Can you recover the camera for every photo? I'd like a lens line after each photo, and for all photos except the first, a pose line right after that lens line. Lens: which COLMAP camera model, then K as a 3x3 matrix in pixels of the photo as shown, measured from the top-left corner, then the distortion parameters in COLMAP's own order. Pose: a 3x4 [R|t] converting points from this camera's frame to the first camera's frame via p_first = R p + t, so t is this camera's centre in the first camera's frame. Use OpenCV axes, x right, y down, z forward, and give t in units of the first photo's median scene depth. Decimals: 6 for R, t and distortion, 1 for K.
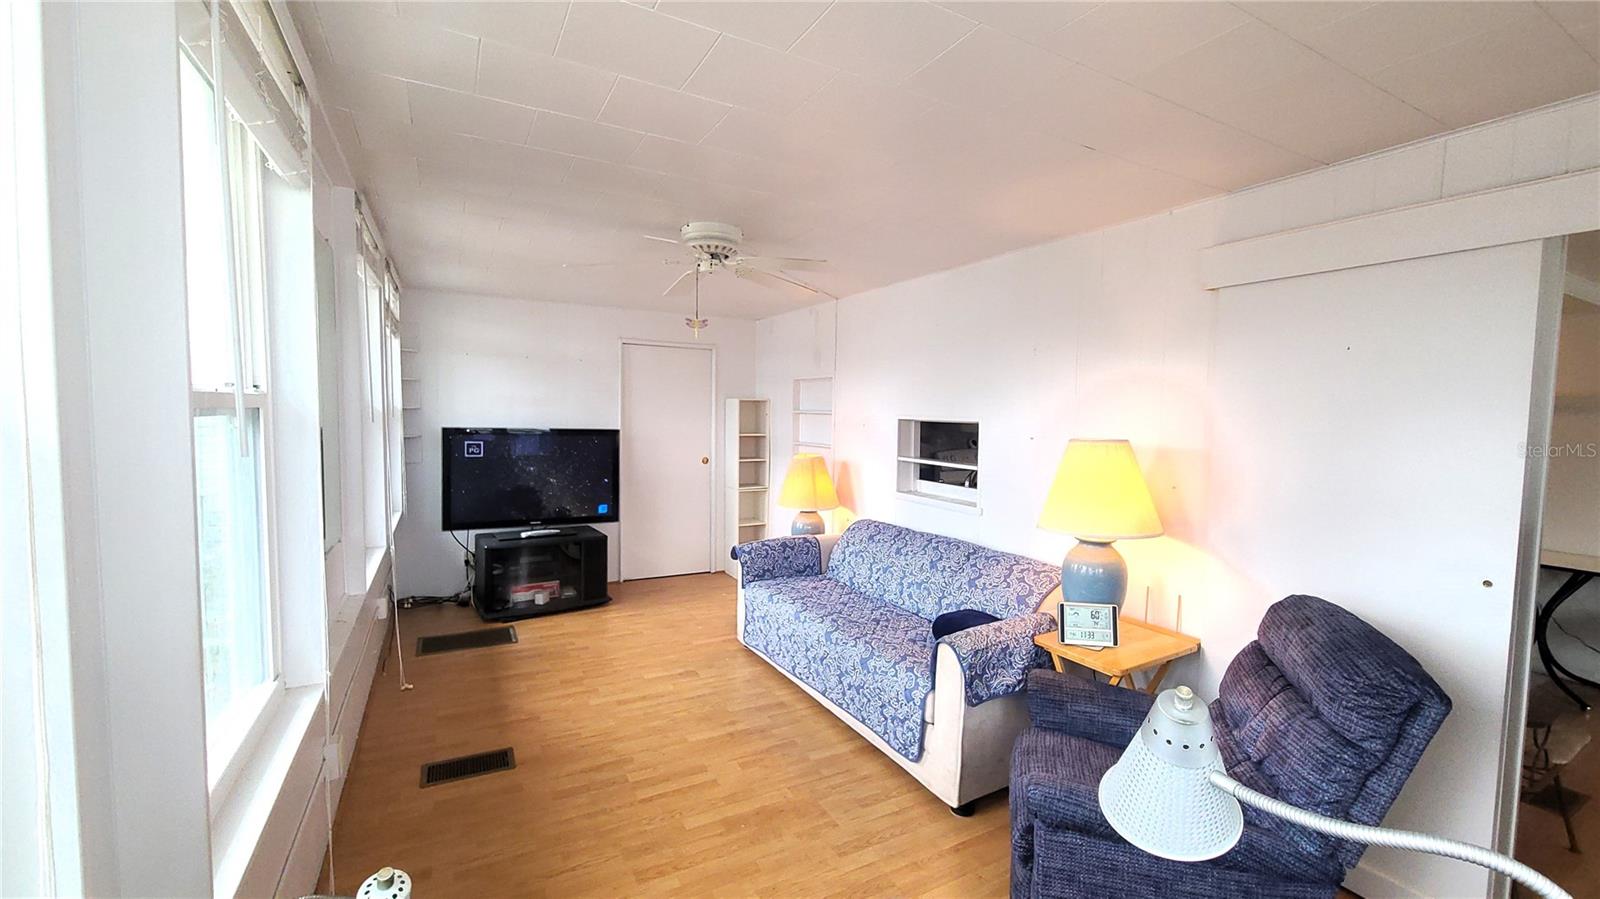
lens RADIAL K [[650.9, 0, 816.0], [0, 650.9, 451.4], [0, 0, 1]] dist [-0.001294, -0.001171]
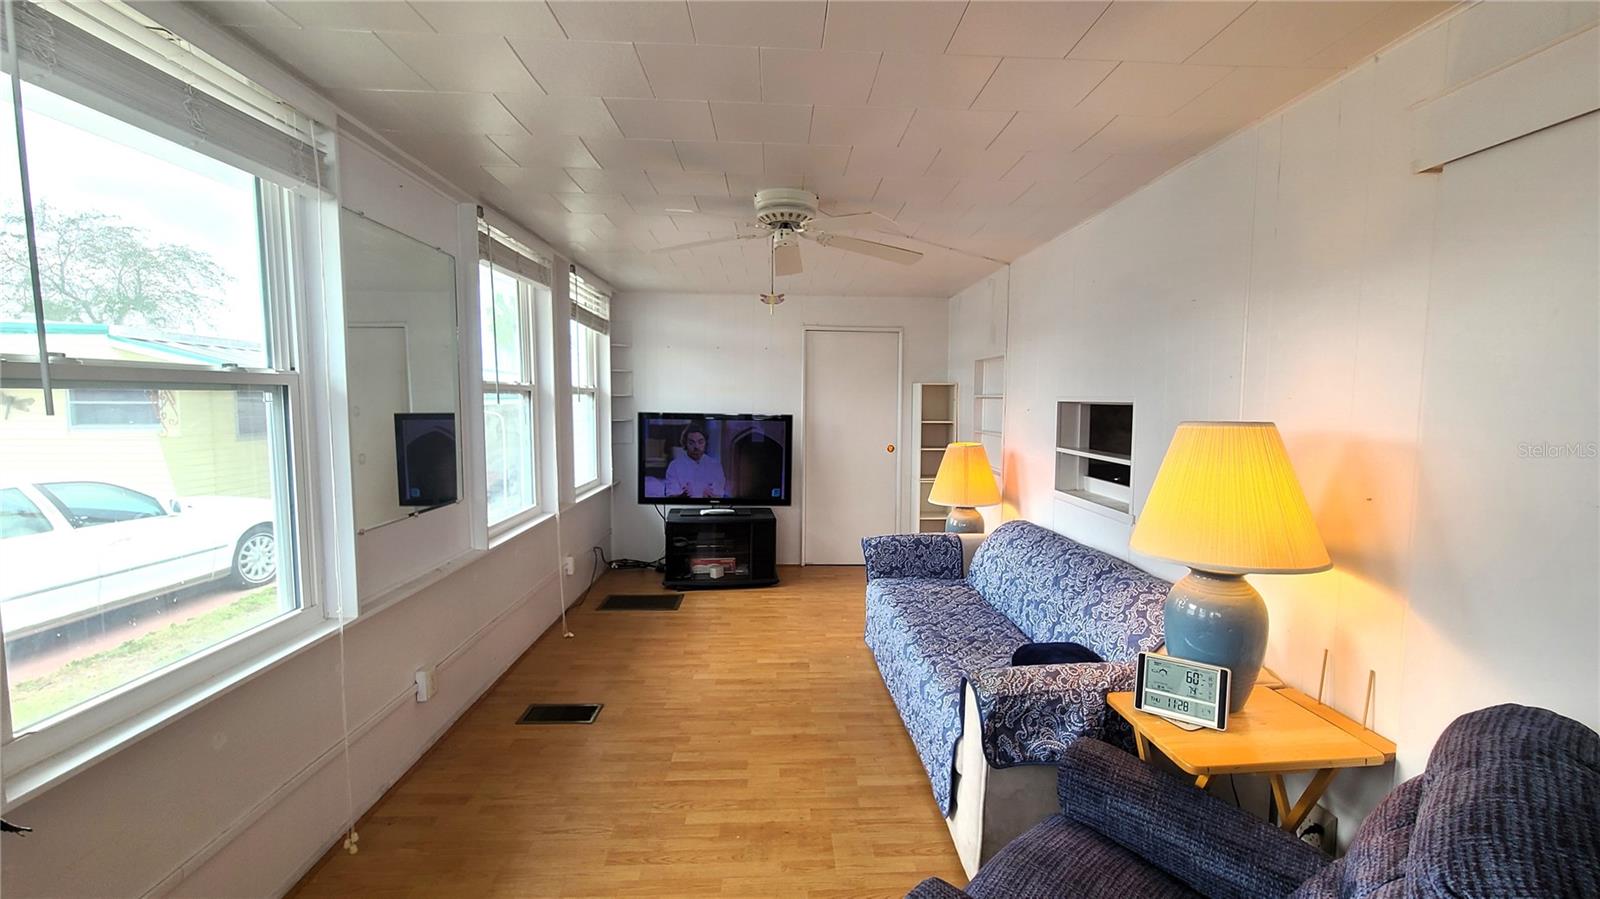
lens RADIAL K [[650.9, 0, 807.1], [0, 650.9, 452.7], [0, 0, 1]] dist [-0.001294, -0.001171]
pose [[0.899197, 0.026449, -0.436744, 0.240370], [-0.019909, 0.999611, 0.019547, 0.006416], [0.437091, -0.008881, 0.899374, 0.141972]]
